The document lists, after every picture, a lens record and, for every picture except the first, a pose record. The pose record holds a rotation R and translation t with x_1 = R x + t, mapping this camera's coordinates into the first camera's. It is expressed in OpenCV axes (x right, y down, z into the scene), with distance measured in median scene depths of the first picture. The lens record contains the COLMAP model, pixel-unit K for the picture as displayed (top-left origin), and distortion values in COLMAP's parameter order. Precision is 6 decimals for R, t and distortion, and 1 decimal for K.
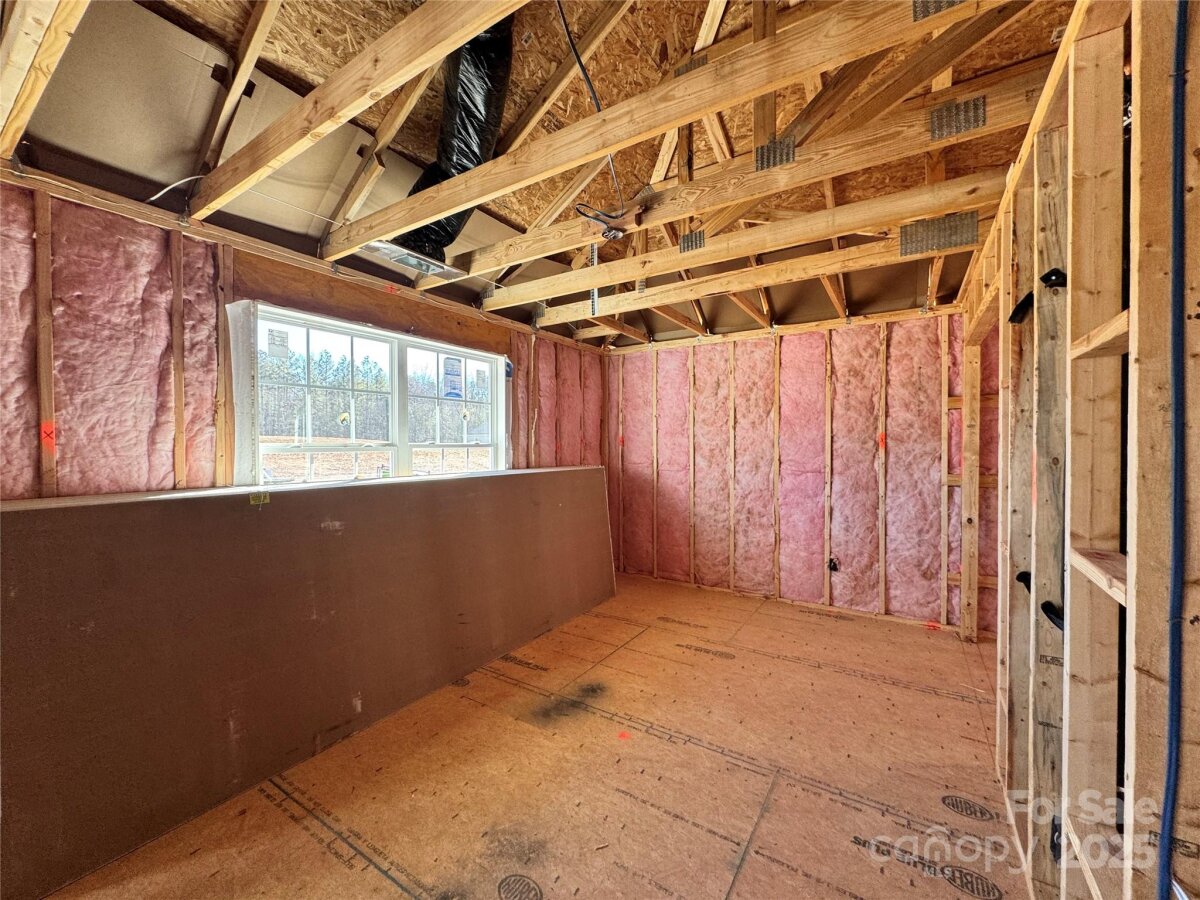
lens RADIAL K [[478.1, 0, 604.6], [0, 478.1, 450.7], [0, 0, 1]] dist [-0.003134, 0.000181]
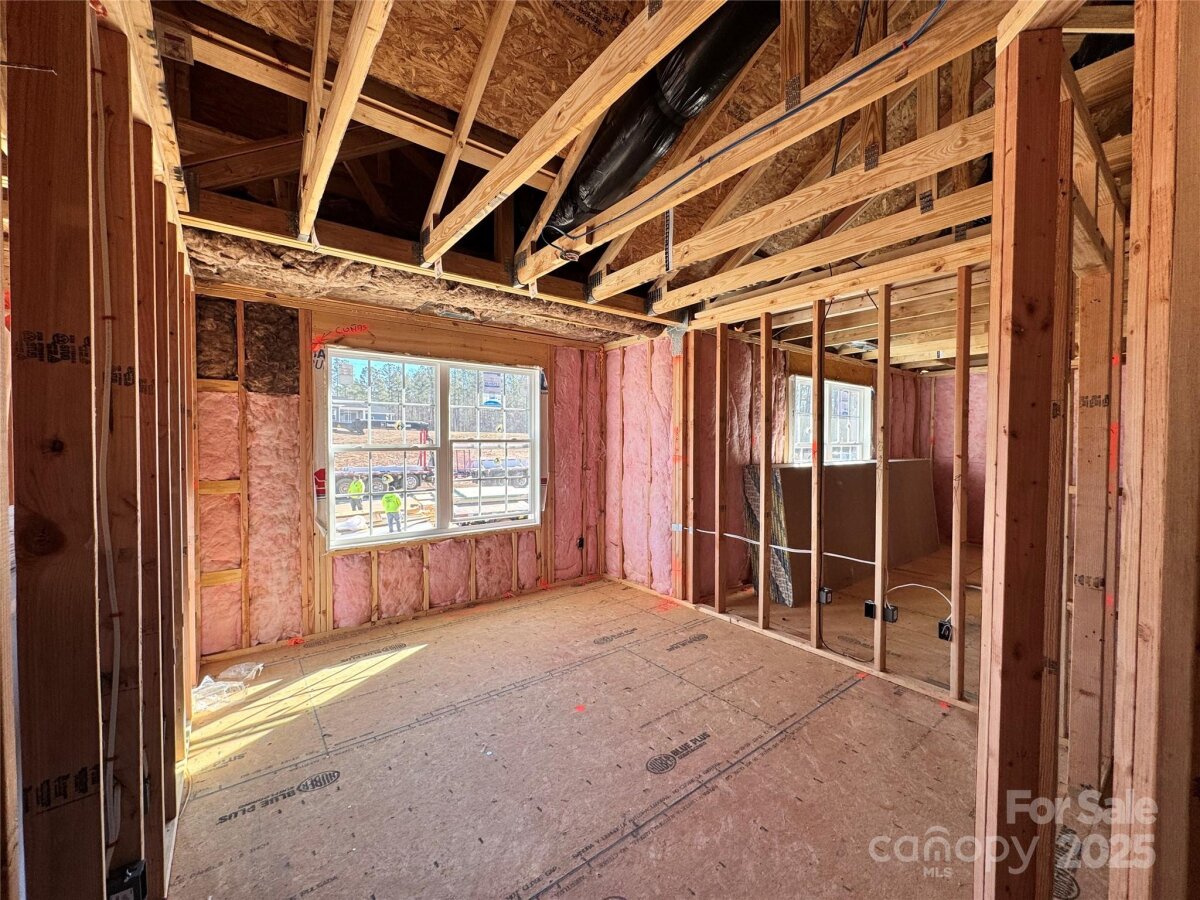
lens RADIAL K [[478.1, 0, 600.0], [0, 478.1, 454.0], [0, 0, 1]] dist [-0.003134, 0.000181]
pose [[0.942311, -0.000384, -0.334738, -0.418001], [0.002560, 0.999978, 0.006058, 0.007143], [0.334729, -0.006566, 0.942292, -0.614840]]
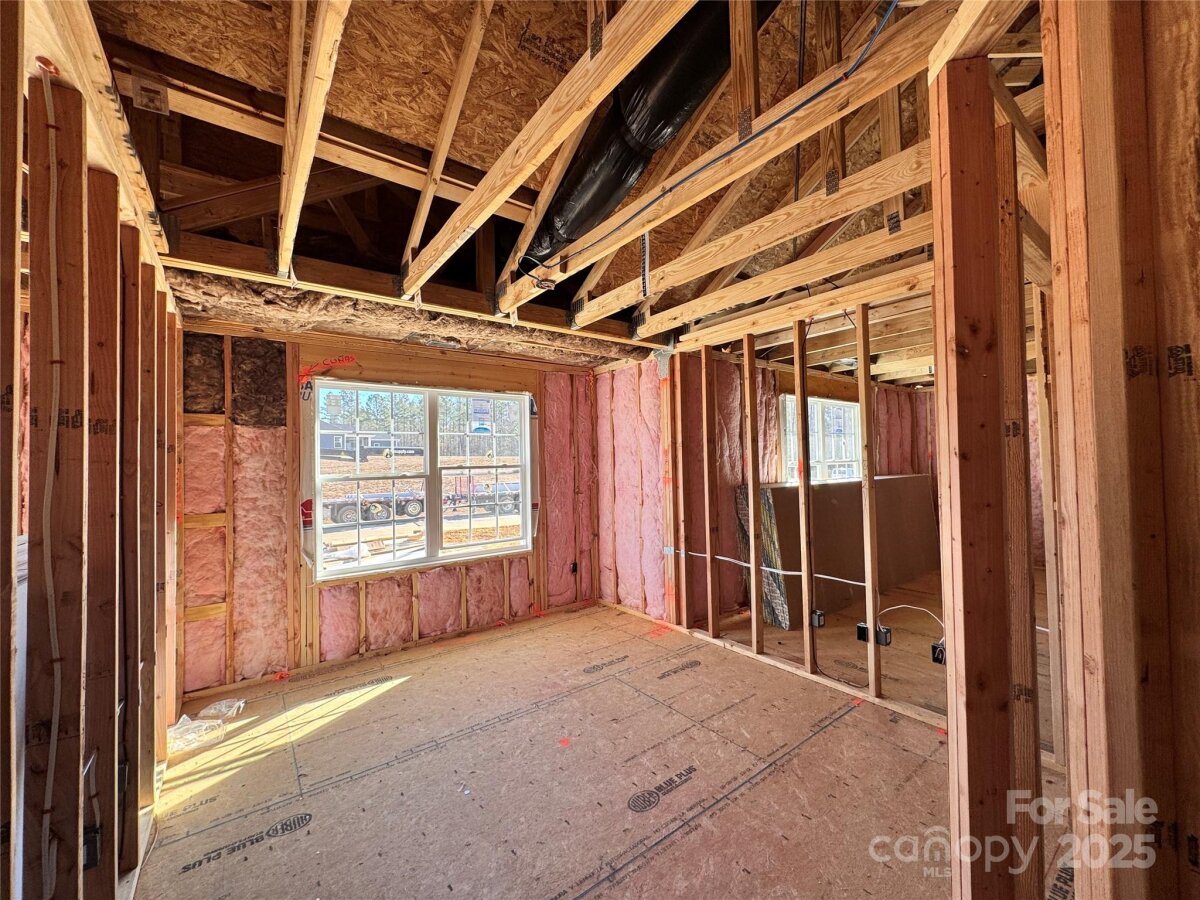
lens RADIAL K [[478.1, 0, 599.3], [0, 478.1, 454.1], [0, 0, 1]] dist [-0.003134, 0.000181]
pose [[0.938143, -0.036982, -0.344267, -0.392963], [0.025339, 0.998947, -0.038260, 0.003075], [0.345319, 0.027170, 0.938092, -0.603532]]
